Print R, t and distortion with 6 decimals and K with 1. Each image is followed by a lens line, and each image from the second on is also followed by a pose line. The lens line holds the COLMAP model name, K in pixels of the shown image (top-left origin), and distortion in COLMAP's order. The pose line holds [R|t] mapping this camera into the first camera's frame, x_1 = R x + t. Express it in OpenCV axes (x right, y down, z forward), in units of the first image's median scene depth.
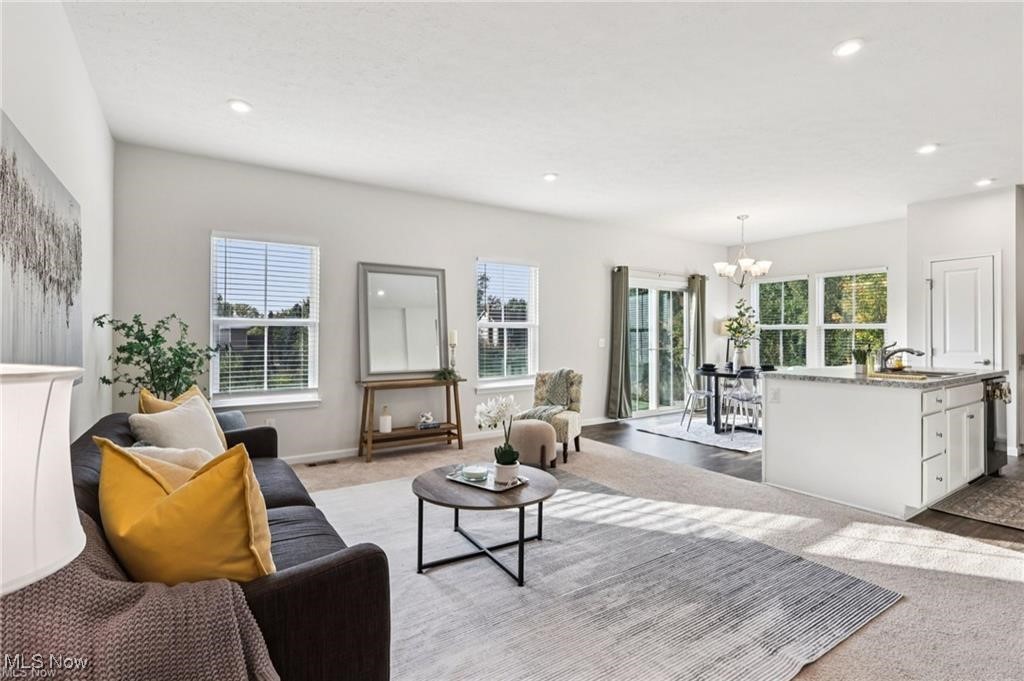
lens RADIAL K [[483.7, 0, 510.5], [0, 483.7, 336.5], [0, 0, 1]] dist [-0.005410, 0.003696]
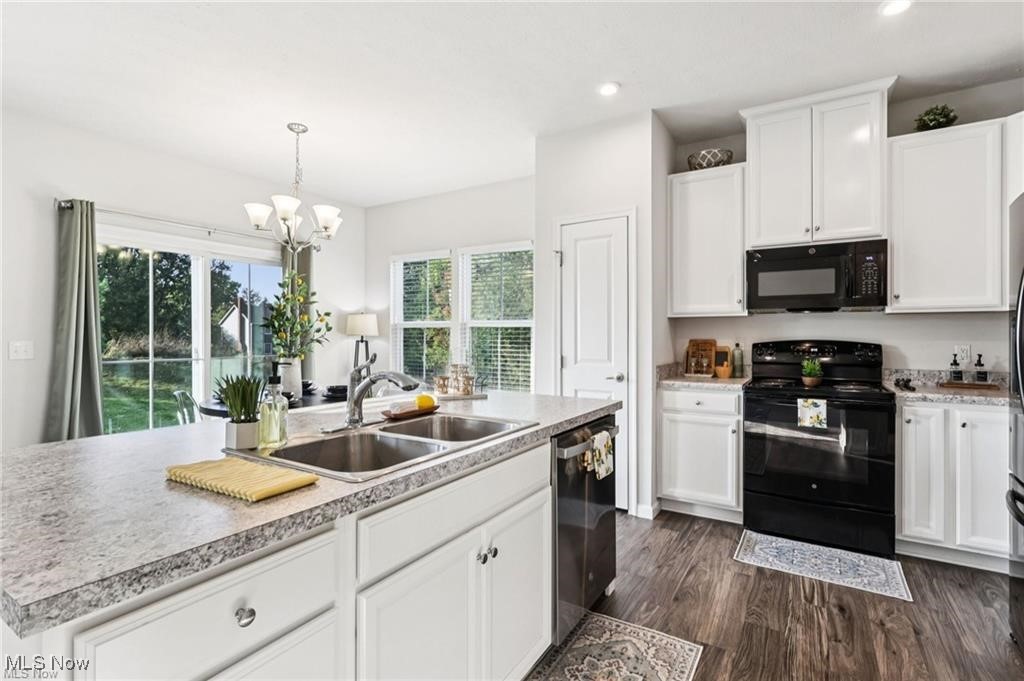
lens RADIAL K [[483.7, 0, 510.2], [0, 483.7, 337.7], [0, 0, 1]] dist [-0.005410, 0.003696]
pose [[0.910305, -0.001156, 0.413936, 0.596363], [-0.000796, 0.999989, 0.004545, -0.004031], [-0.413936, -0.004467, 0.910295, 0.477642]]
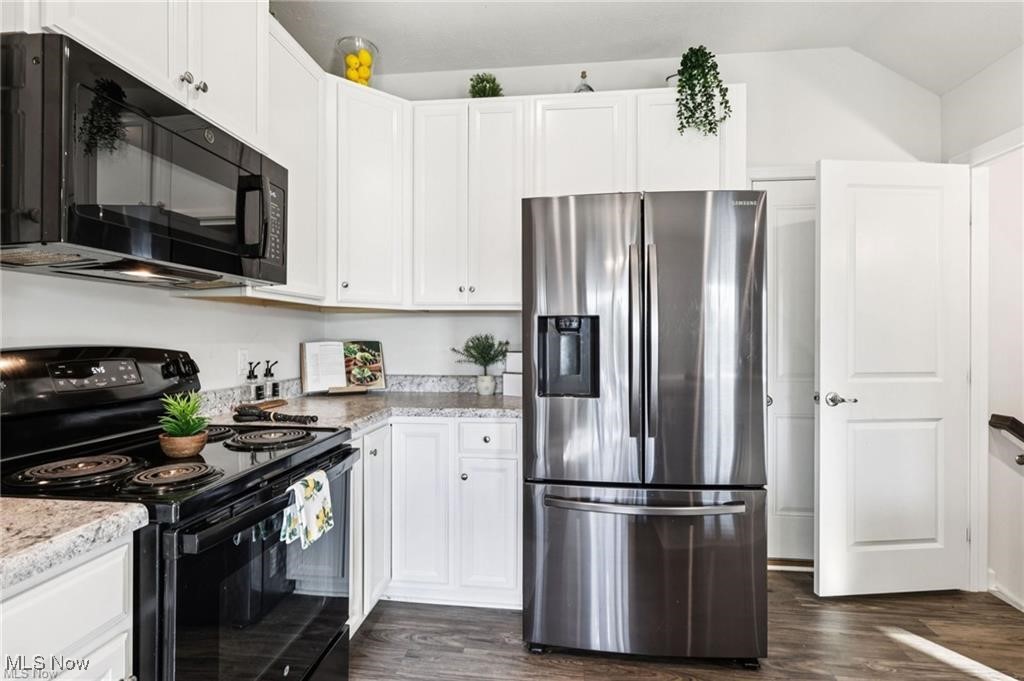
lens RADIAL K [[483.7, 0, 512.2], [0, 483.7, 339.1], [0, 0, 1]] dist [-0.005410, 0.003696]
pose [[-0.767317, 0.000923, 0.641267, 0.906266], [-0.002290, 0.999989, -0.004180, 0.000247], [-0.641264, -0.004675, -0.767306, 0.974556]]
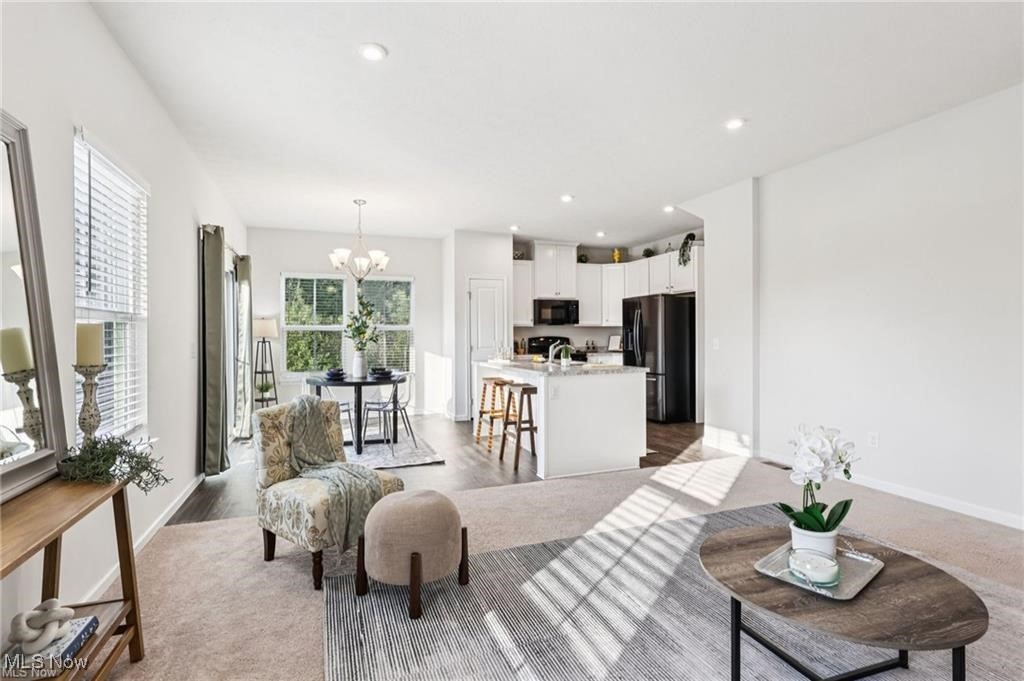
lens RADIAL K [[483.7, 0, 515.0], [0, 483.7, 338.4], [0, 0, 1]] dist [-0.005410, 0.003696]
pose [[0.214339, -0.007404, 0.976731, -0.397496], [0.009405, 0.999941, 0.005516, -0.001451], [-0.976714, 0.008003, 0.214396, 0.677337]]
